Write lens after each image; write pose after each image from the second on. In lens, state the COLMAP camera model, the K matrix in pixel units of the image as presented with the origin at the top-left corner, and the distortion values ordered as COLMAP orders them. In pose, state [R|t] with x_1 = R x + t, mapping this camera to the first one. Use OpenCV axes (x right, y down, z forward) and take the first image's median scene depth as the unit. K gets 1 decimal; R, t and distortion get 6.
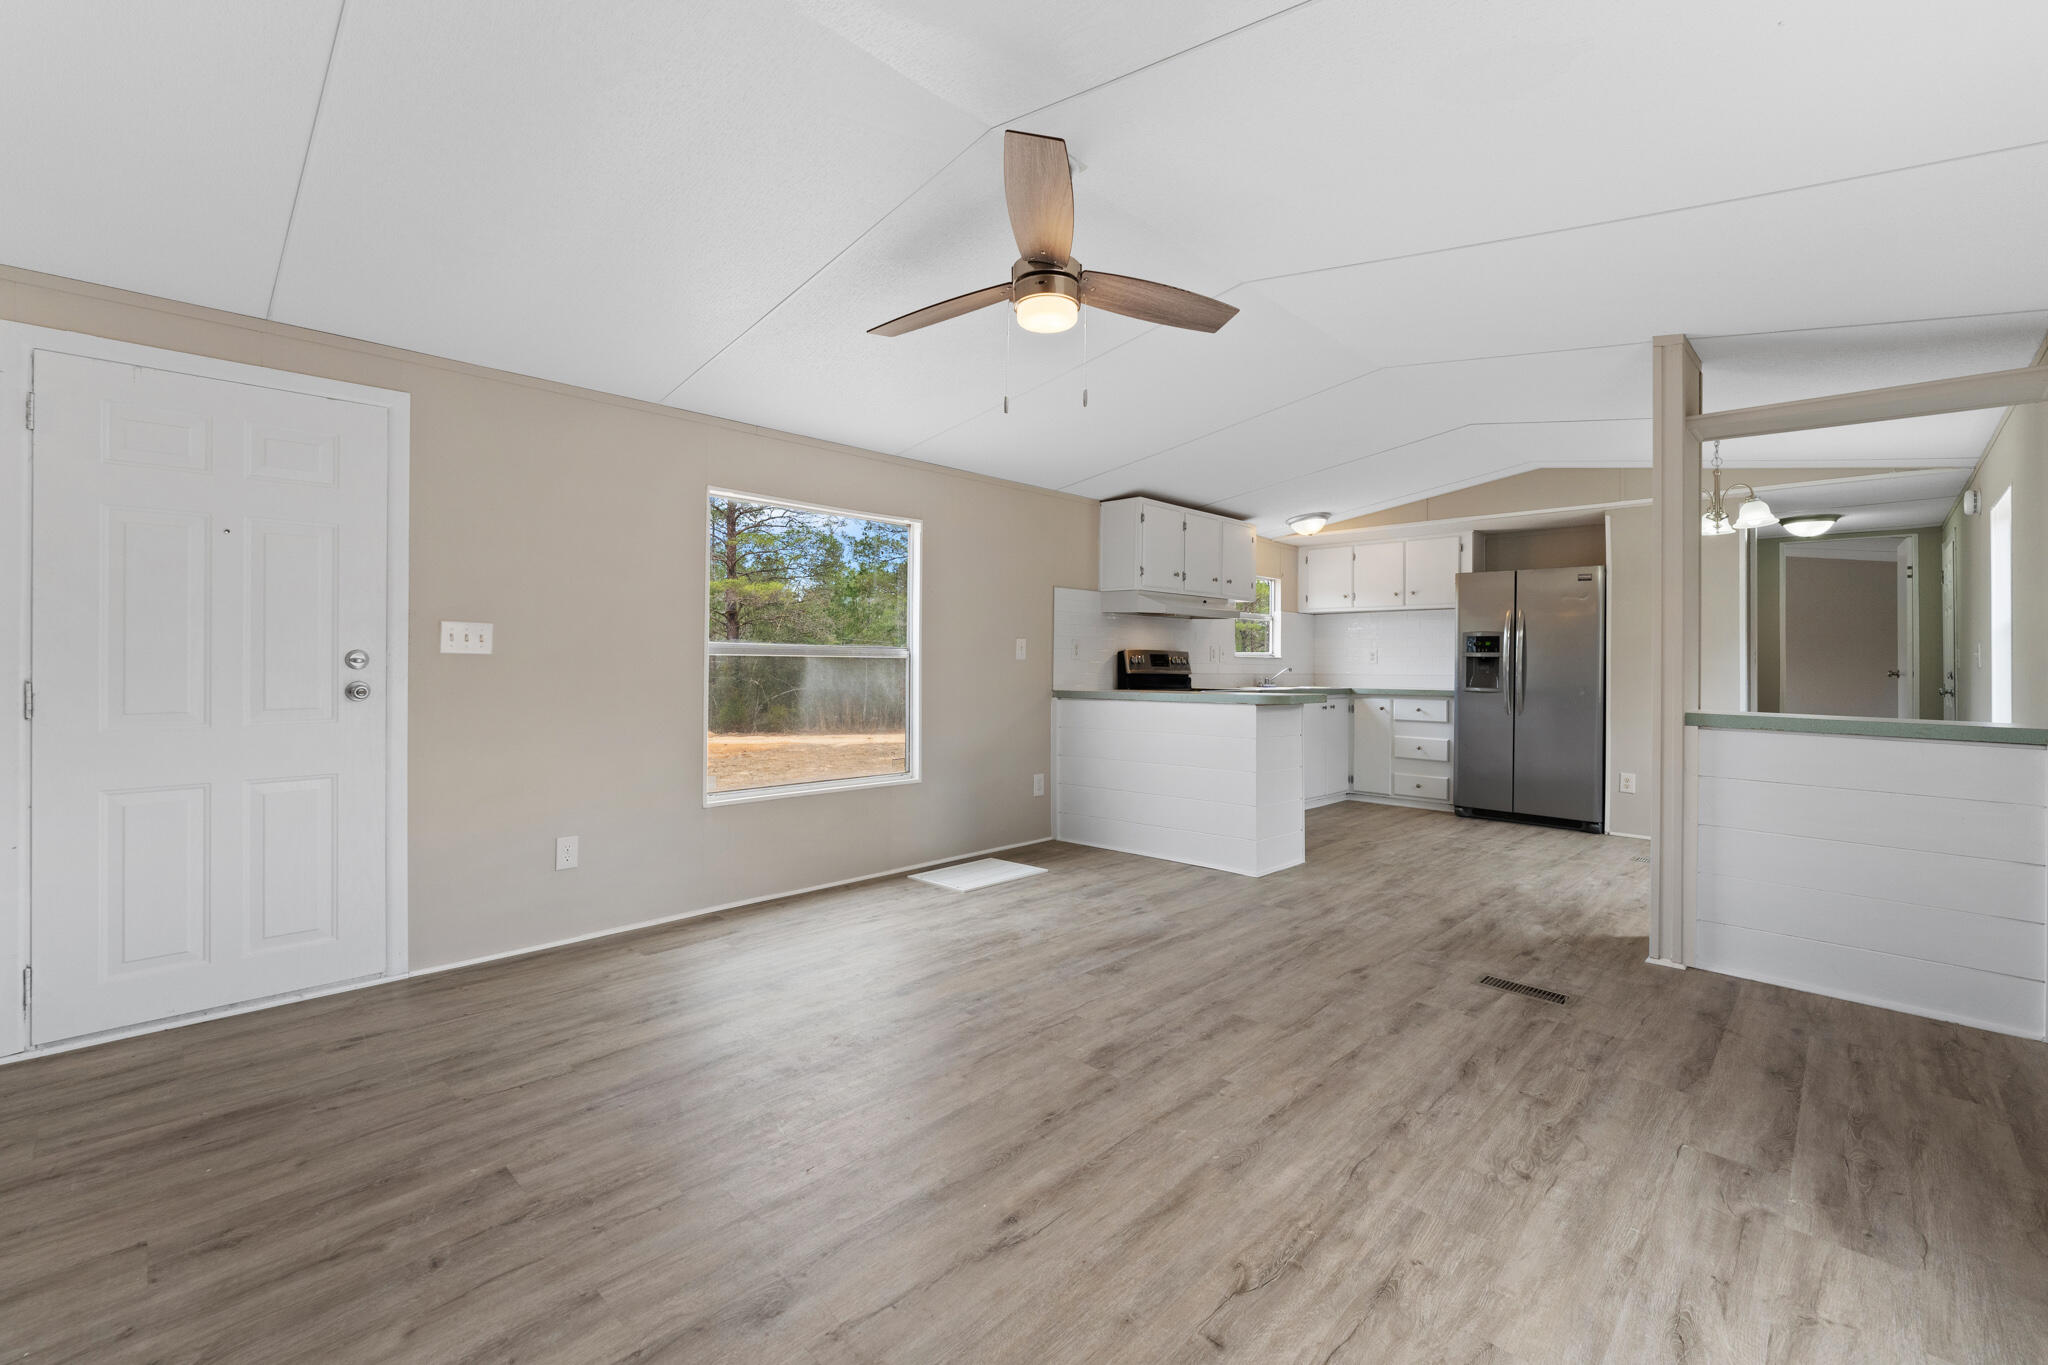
lens RADIAL K [[873.6, 0, 1007.1], [0, 873.6, 660.4], [0, 0, 1]] dist [-0.003670, -0.000664]
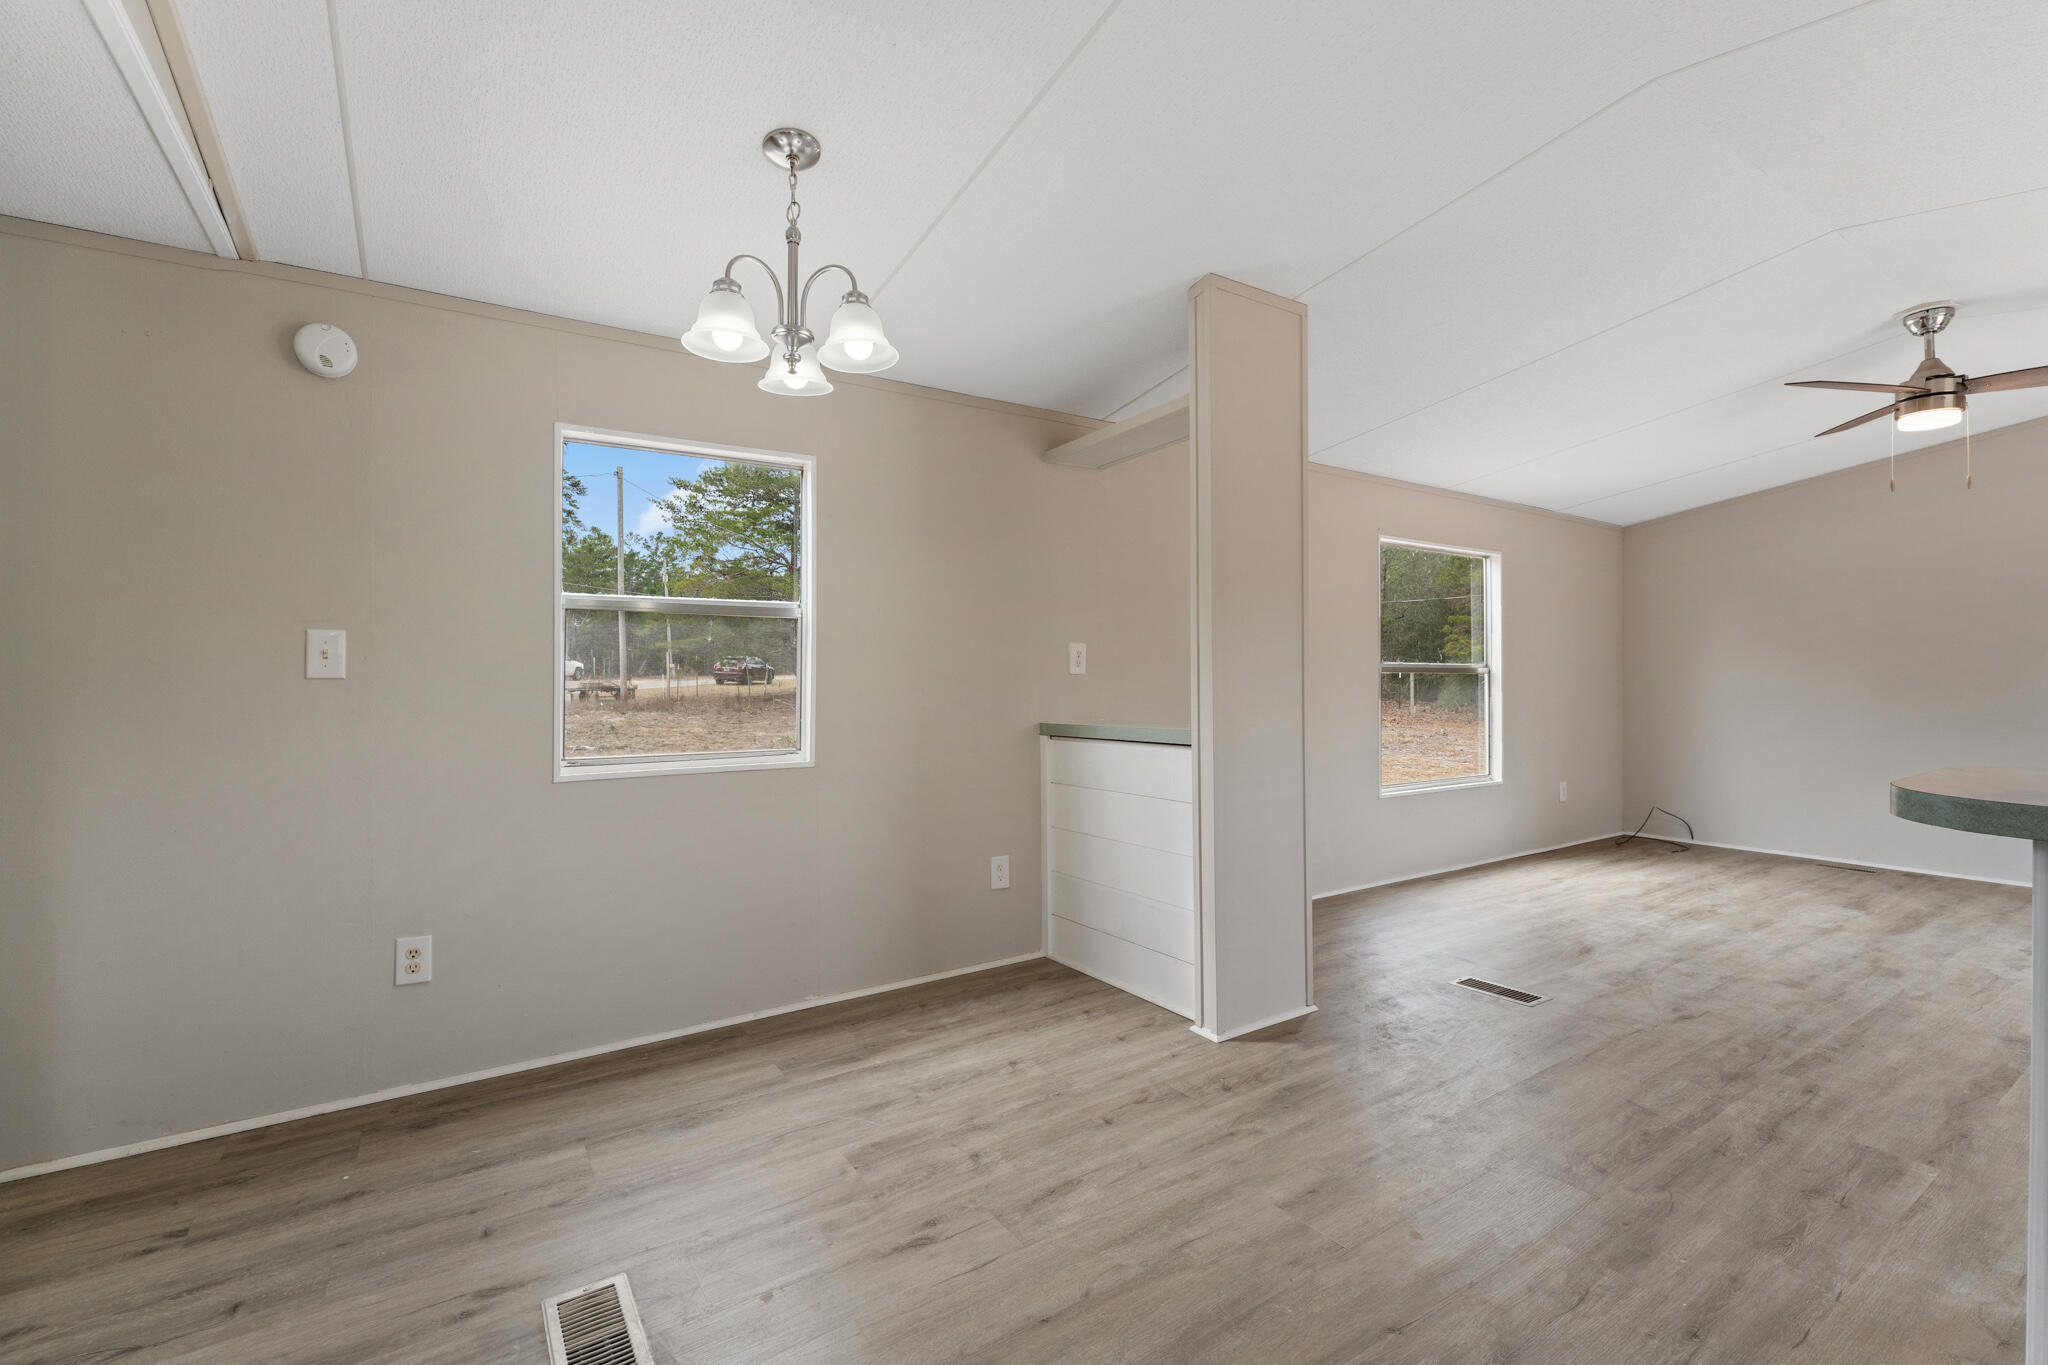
lens RADIAL K [[873.6, 0, 1017.4], [0, 873.6, 675.6], [0, 0, 1]] dist [-0.003670, -0.000664]
pose [[-0.976362, -0.003227, 0.216116, 0.742356], [-0.004165, 0.999984, -0.003885, 0.008671], [-0.216100, -0.004693, -0.976360, 1.707237]]
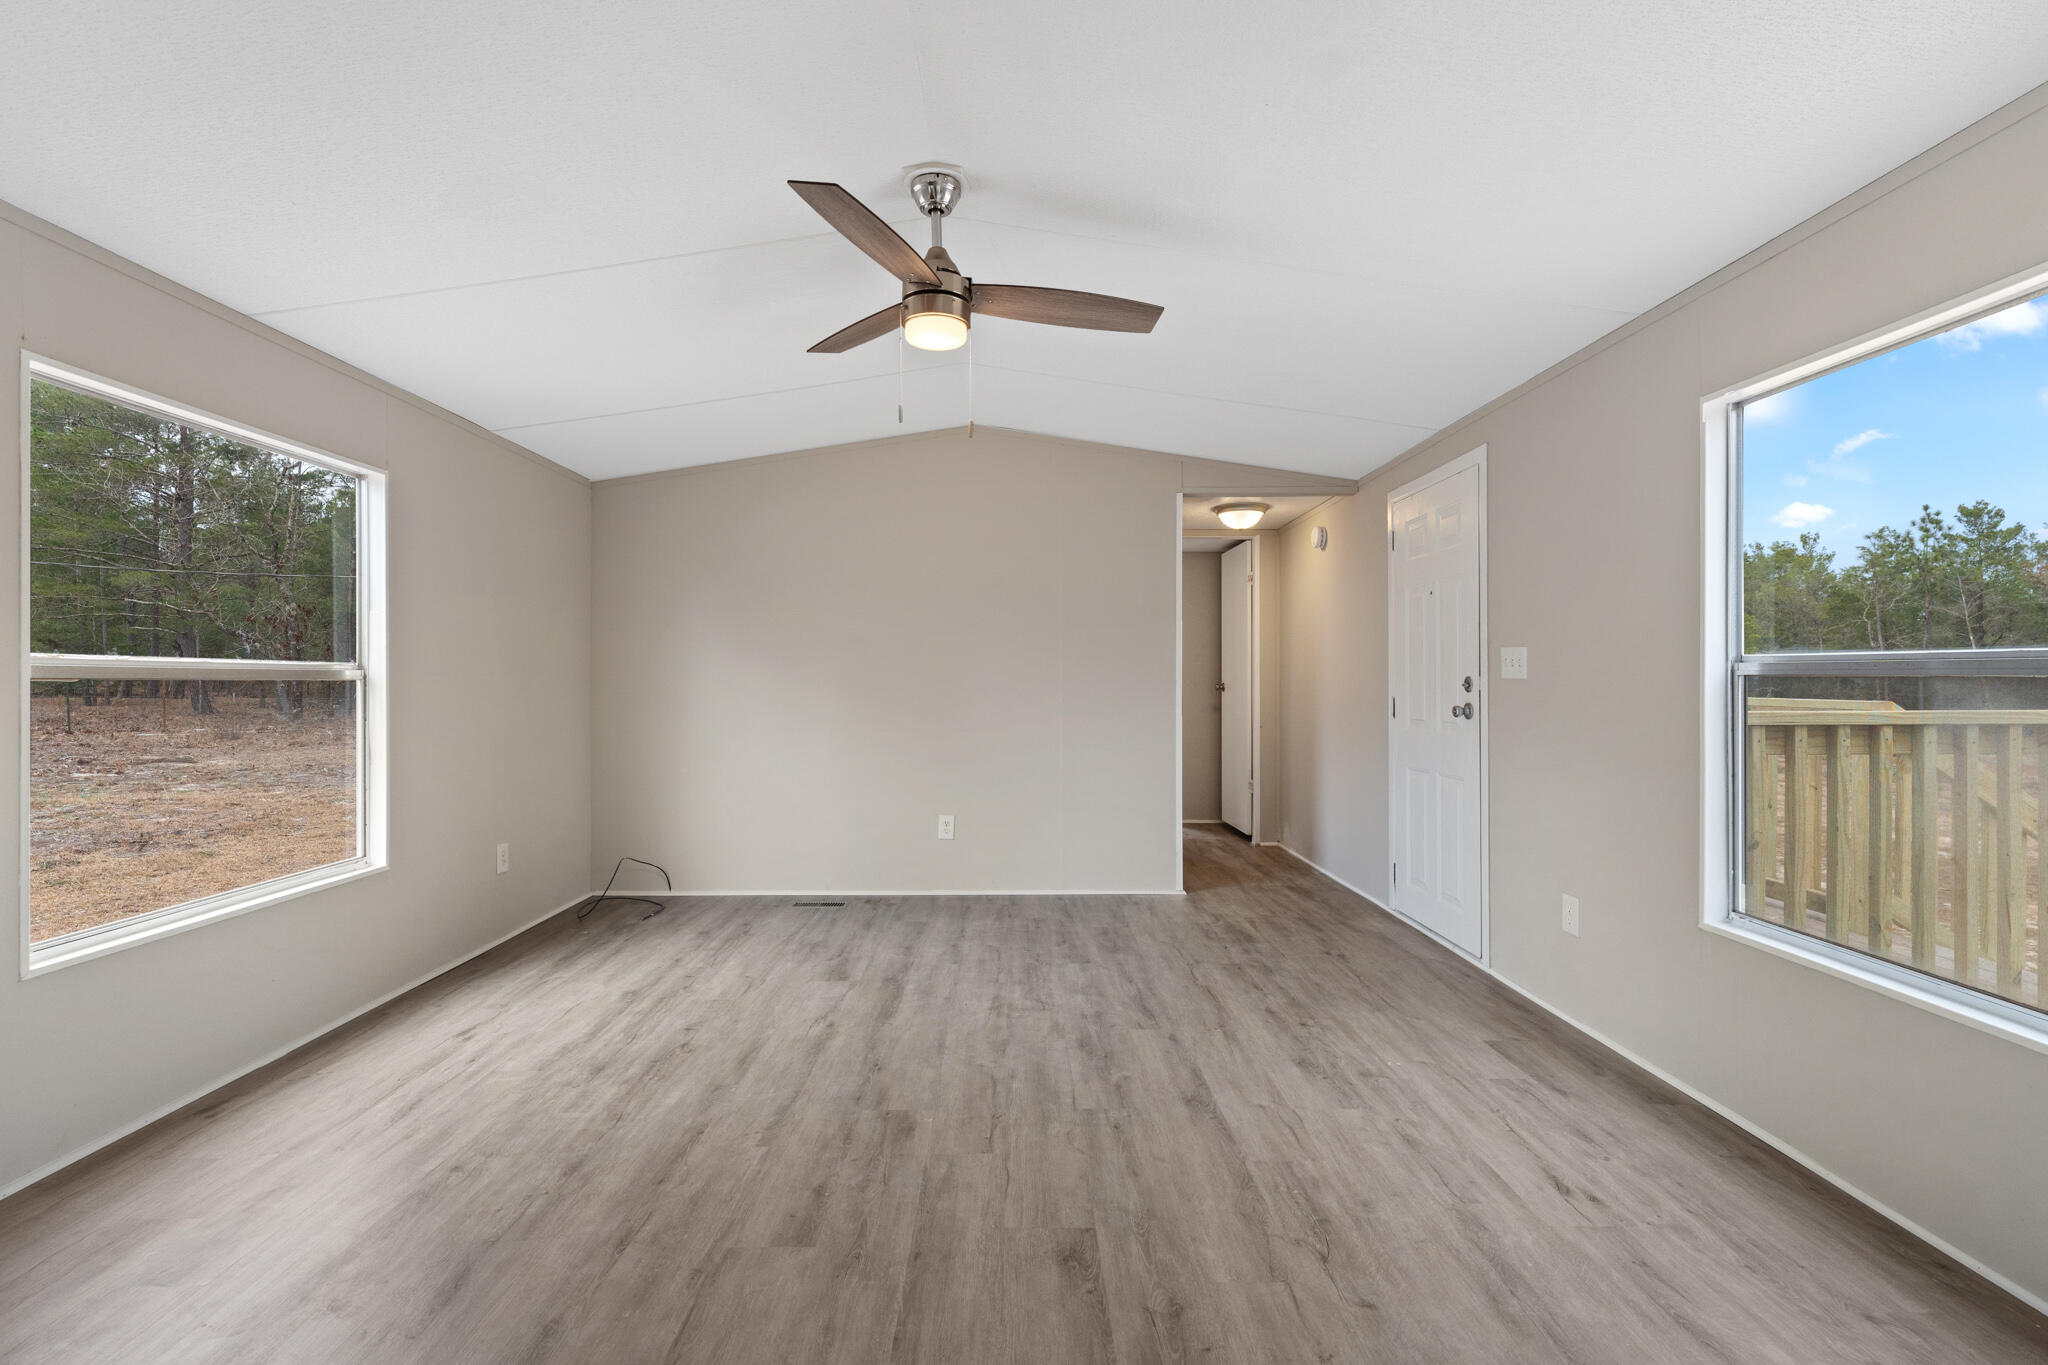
lens RADIAL K [[934.9, 0, 1032.7], [0, 934.9, 686.3], [0, 0, 1]] dist [-0.003469, 0.000548]
pose [[-0.697365, 0.001534, -0.716715, 0.468695], [-0.001847, 0.999991, 0.003937, -0.002162], [0.716714, 0.004069, -0.697356, 1.171511]]
